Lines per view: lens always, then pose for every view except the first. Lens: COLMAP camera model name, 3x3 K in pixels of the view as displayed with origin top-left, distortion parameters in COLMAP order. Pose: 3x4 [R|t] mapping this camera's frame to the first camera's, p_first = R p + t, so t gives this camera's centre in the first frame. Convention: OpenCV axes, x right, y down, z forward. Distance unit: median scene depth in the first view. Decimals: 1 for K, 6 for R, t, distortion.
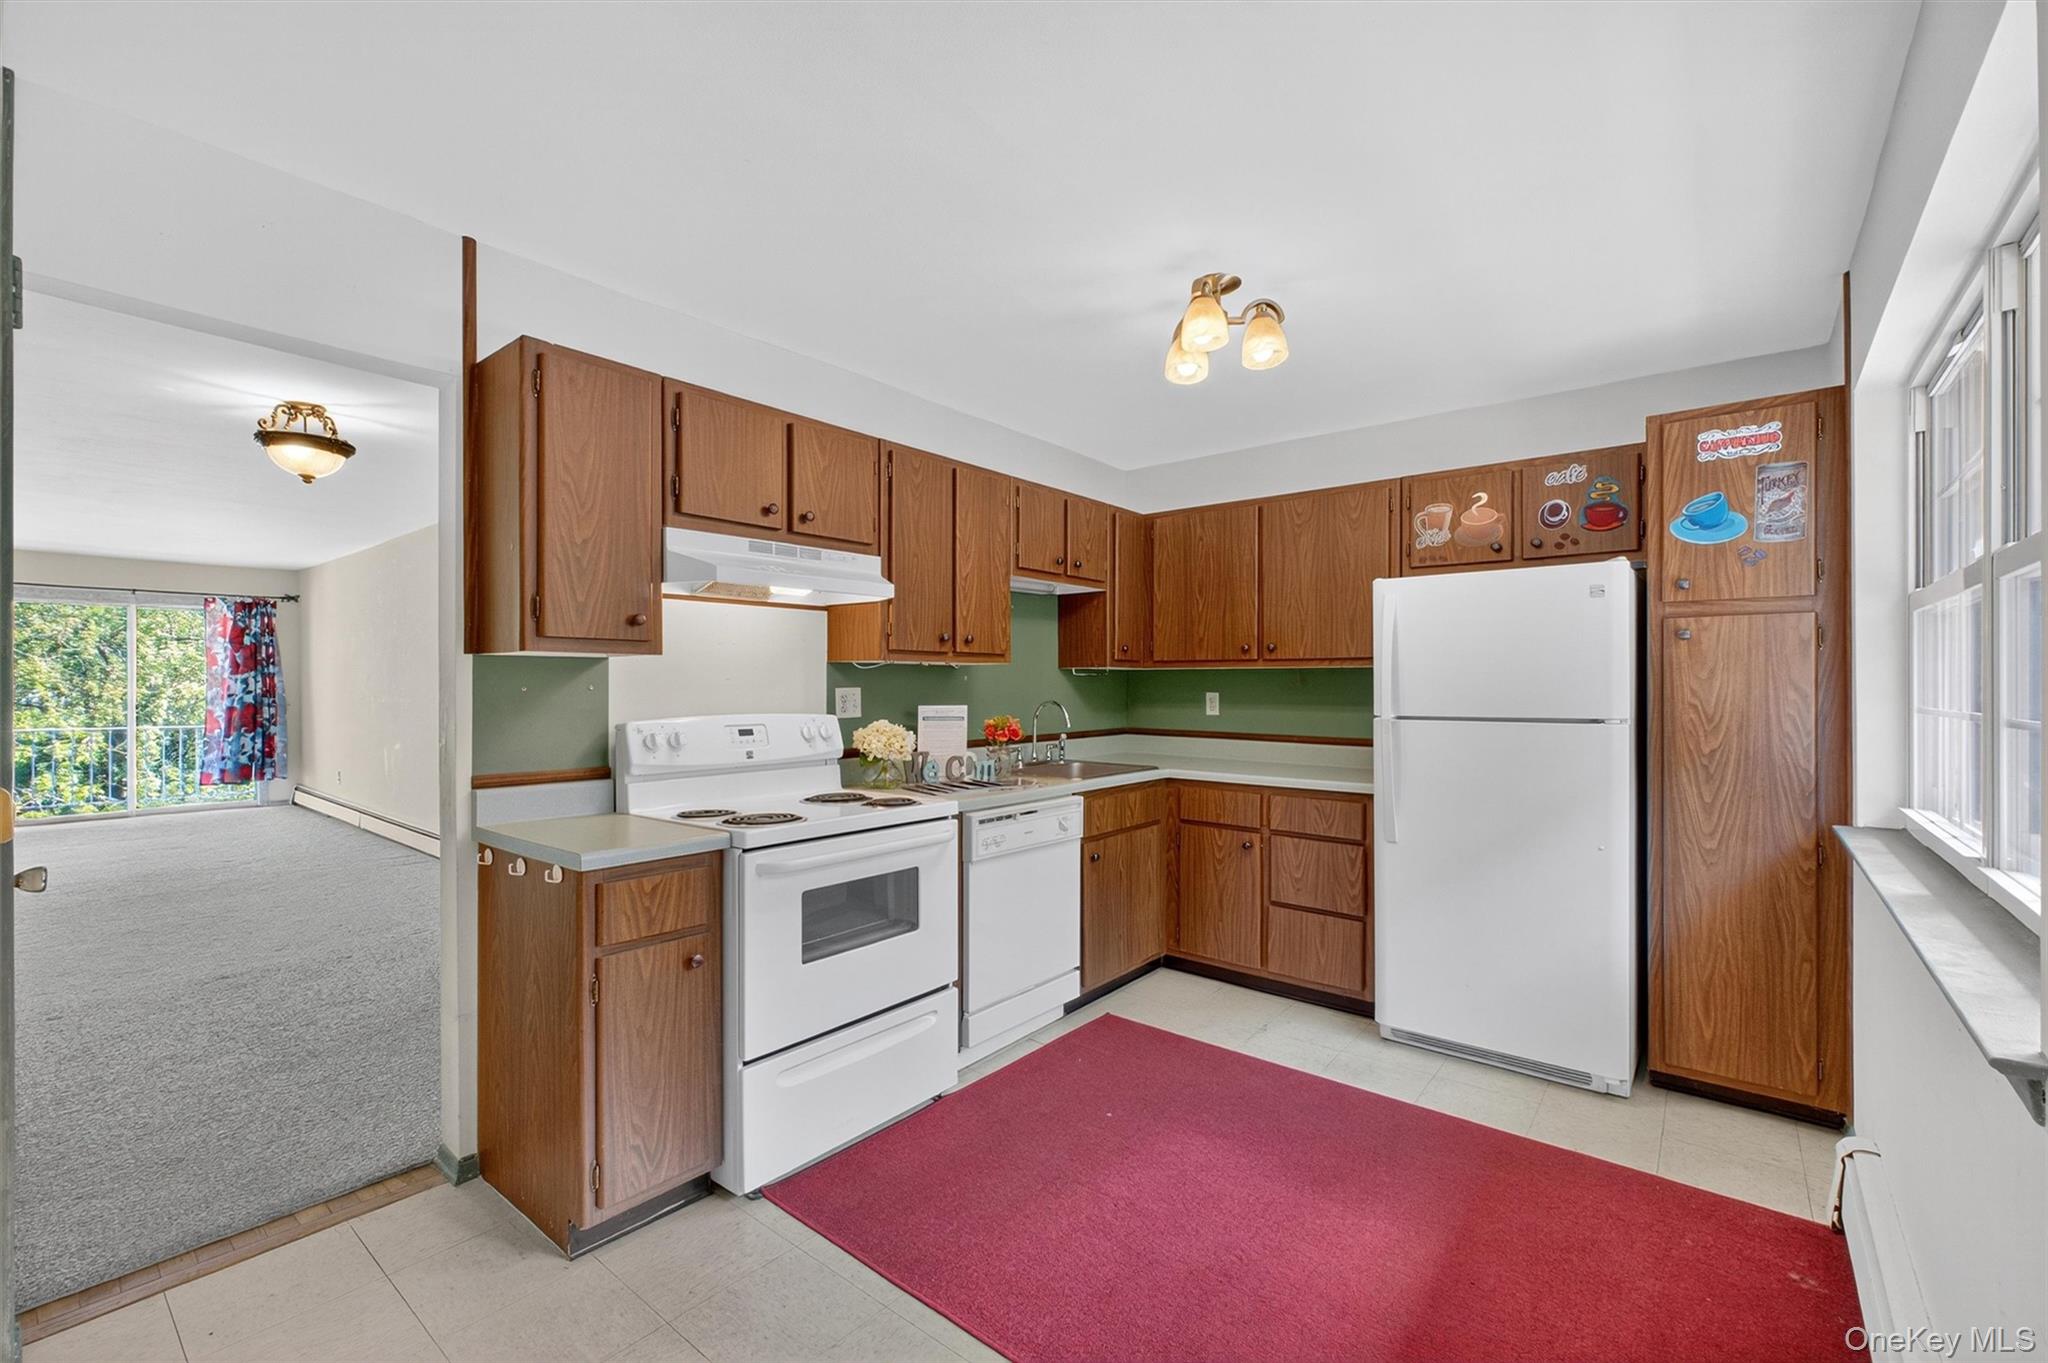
lens RADIAL K [[871.5, 0, 1050.2], [0, 871.5, 689.4], [0, 0, 1]] dist [-0.002316, 0.000231]
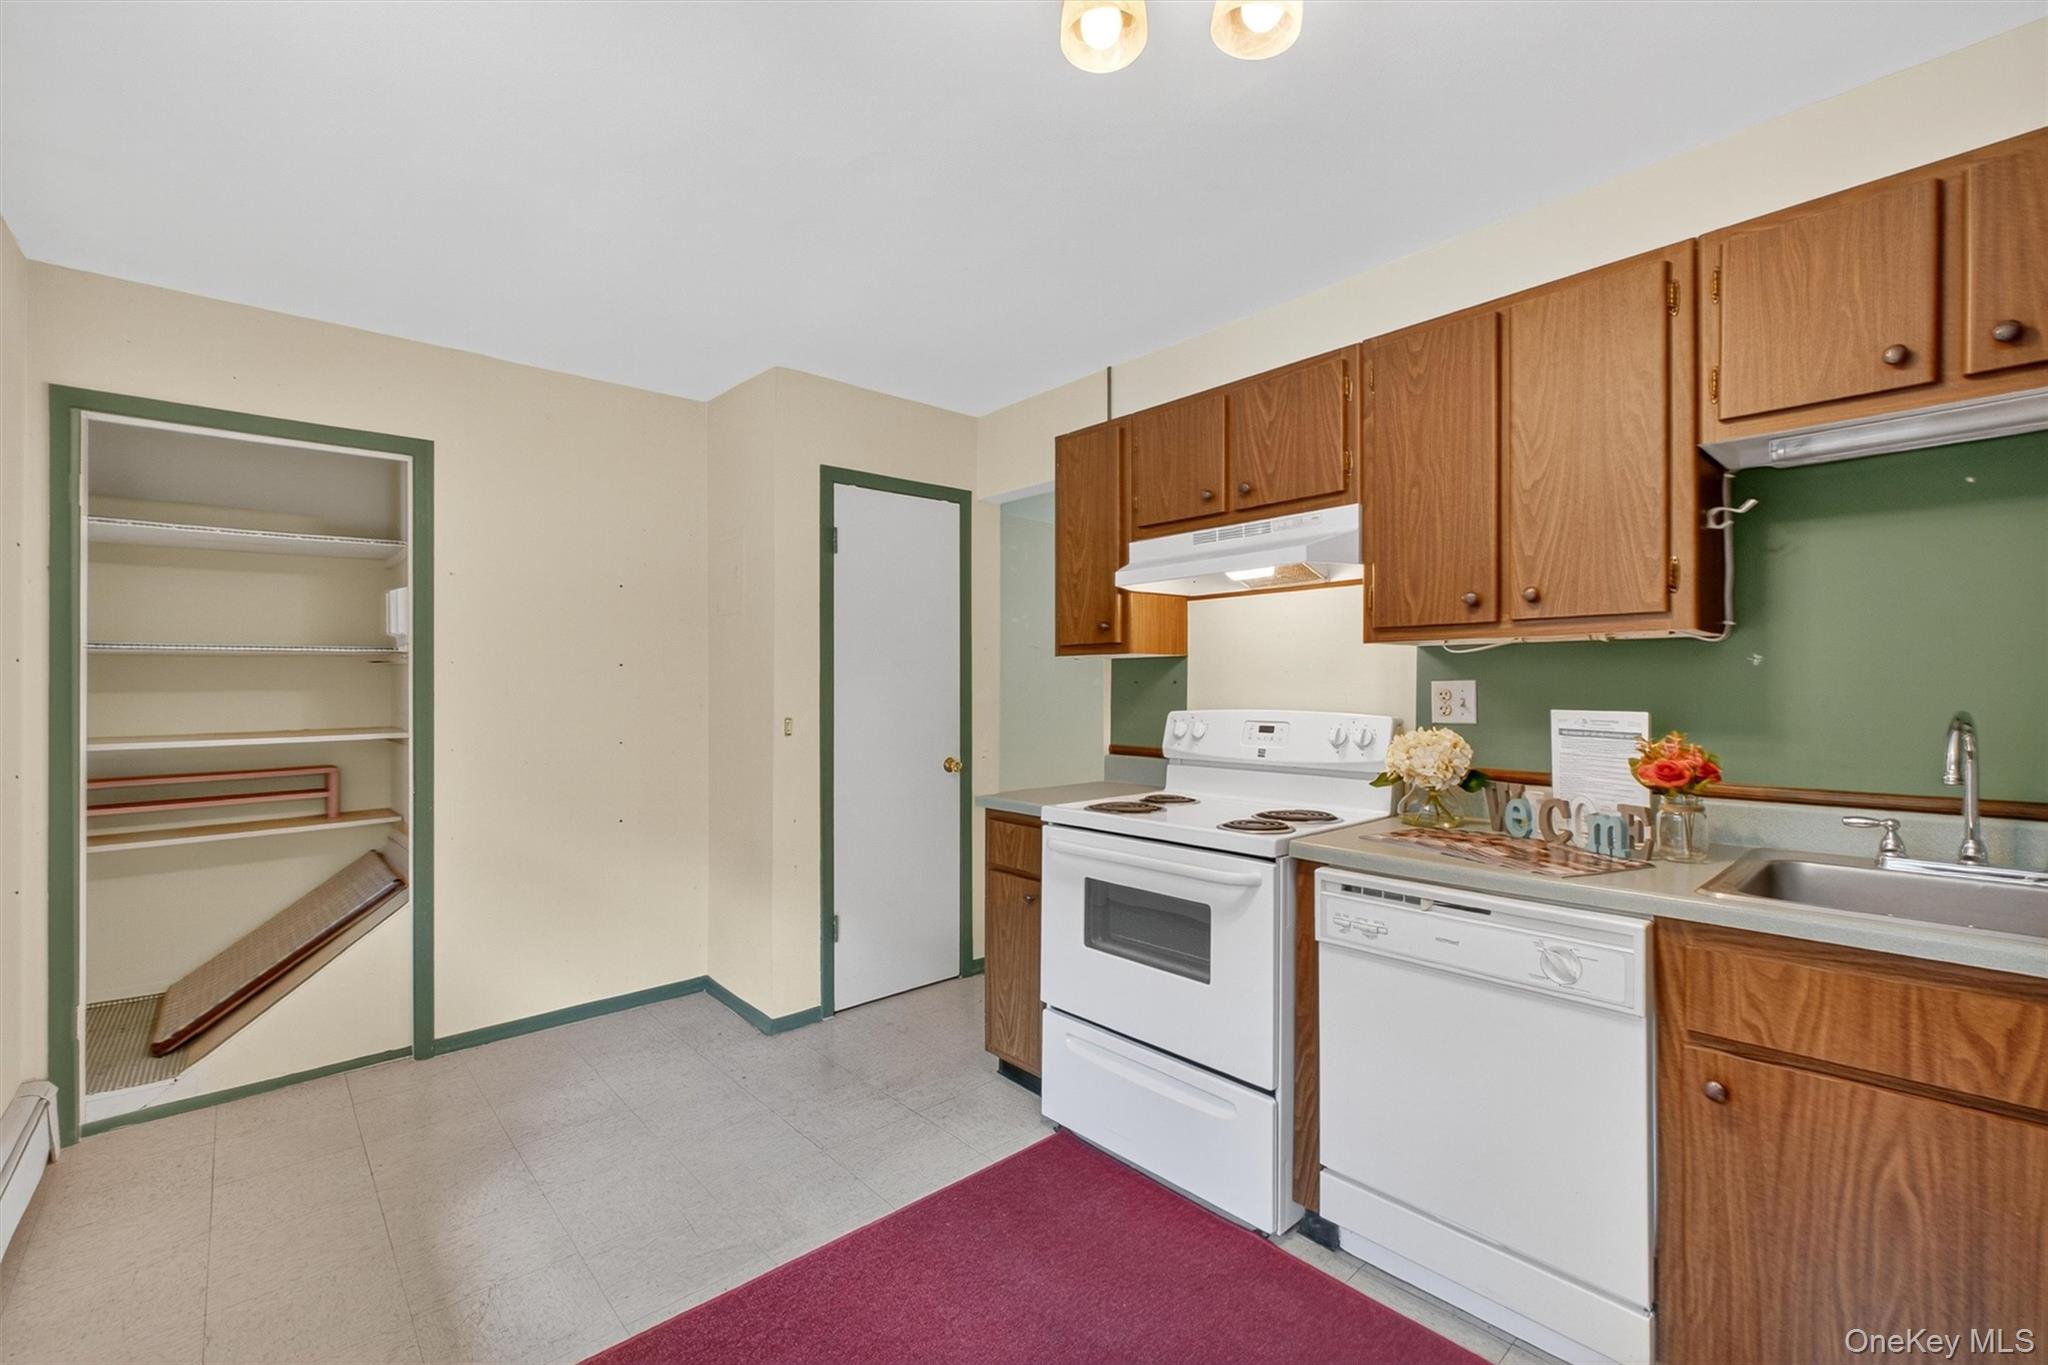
lens RADIAL K [[871.5, 0, 1050.2], [0, 871.5, 690.4], [0, 0, 1]] dist [-0.002316, 0.000231]
pose [[-0.160775, 0.007734, -0.986961, 0.592044], [0.001519, 0.999970, 0.007588, 0.000048], [0.986990, -0.000280, -0.160782, 0.886434]]
